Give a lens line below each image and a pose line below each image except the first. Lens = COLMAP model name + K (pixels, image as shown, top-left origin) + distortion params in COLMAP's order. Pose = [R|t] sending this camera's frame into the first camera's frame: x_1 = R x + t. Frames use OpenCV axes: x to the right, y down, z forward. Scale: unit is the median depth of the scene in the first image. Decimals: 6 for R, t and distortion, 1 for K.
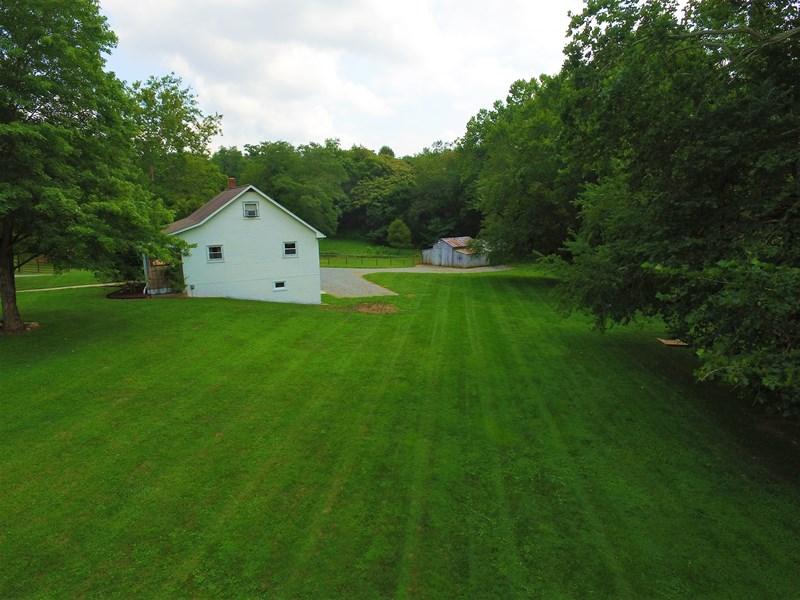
lens RADIAL K [[468.5, 0, 400.0], [0, 468.5, 300.0], [0, 0, 1]] dist [0.002051, 0.004295]
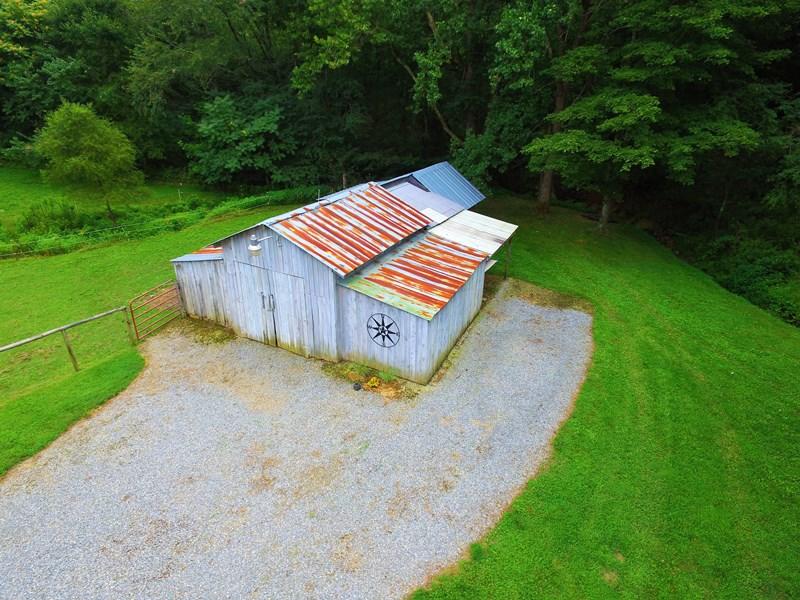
lens RADIAL K [[468.5, 0, 400.0], [0, 468.5, 300.0], [0, 0, 1]] dist [0.002051, 0.004295]
pose [[0.916644, -0.162979, 0.364967, 0.049440], [0.069599, 0.964227, 0.255780, -0.111138], [-0.393598, -0.209057, 0.895196, 0.614864]]
